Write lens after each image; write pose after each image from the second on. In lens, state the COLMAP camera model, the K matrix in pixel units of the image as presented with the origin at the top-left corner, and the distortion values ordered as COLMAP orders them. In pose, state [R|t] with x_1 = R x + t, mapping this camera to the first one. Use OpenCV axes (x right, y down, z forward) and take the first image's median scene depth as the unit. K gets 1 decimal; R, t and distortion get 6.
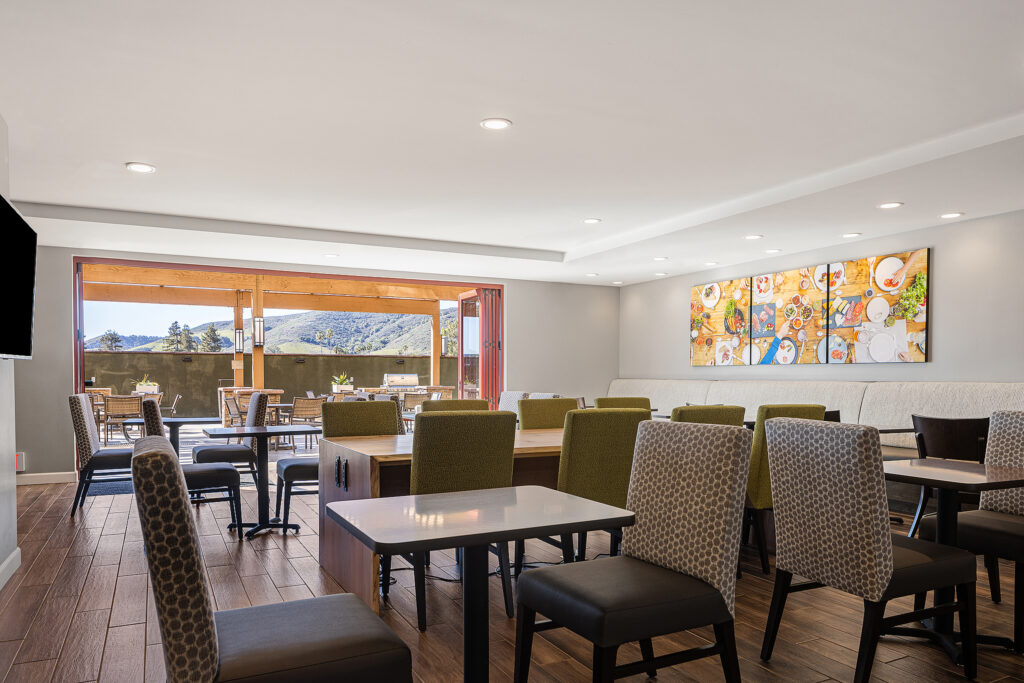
lens RADIAL K [[716.2, 0, 525.4], [0, 716.2, 385.7], [0, 0, 1]] dist [-0.010579, -0.002736]
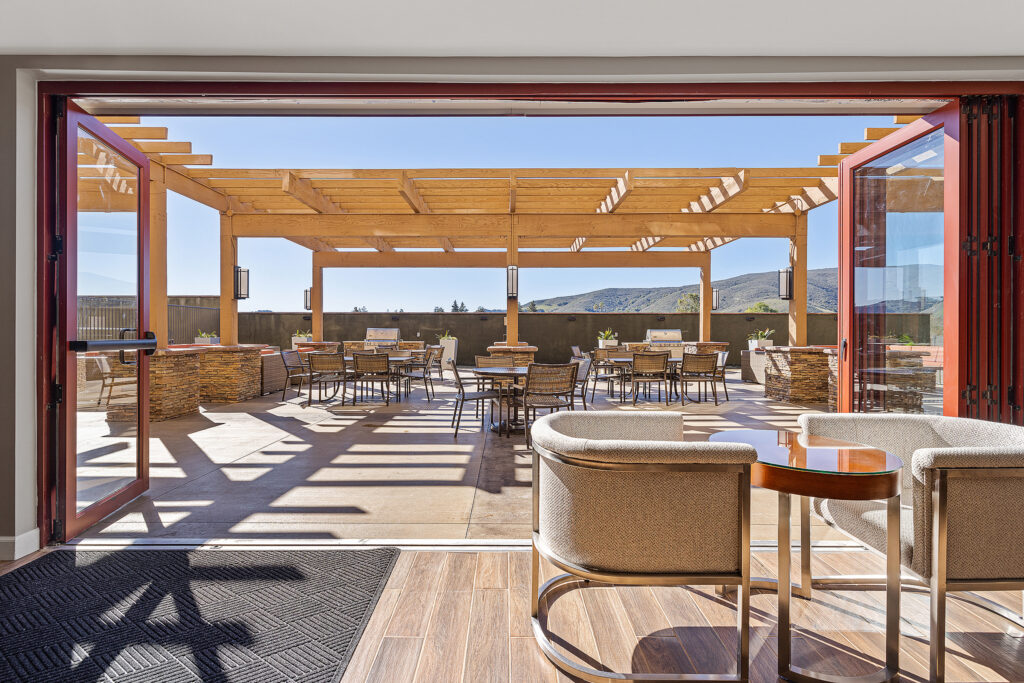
lens RADIAL K [[442.2, 0, 510.2], [0, 442.2, 336.4], [0, 0, 1]] dist [-0.000280, -0.000002]
pose [[0.890183, 0.002115, -0.455598, -0.088197], [-0.004118, 0.999986, -0.003404, -0.003642], [0.455585, 0.004906, 0.890179, 0.360943]]
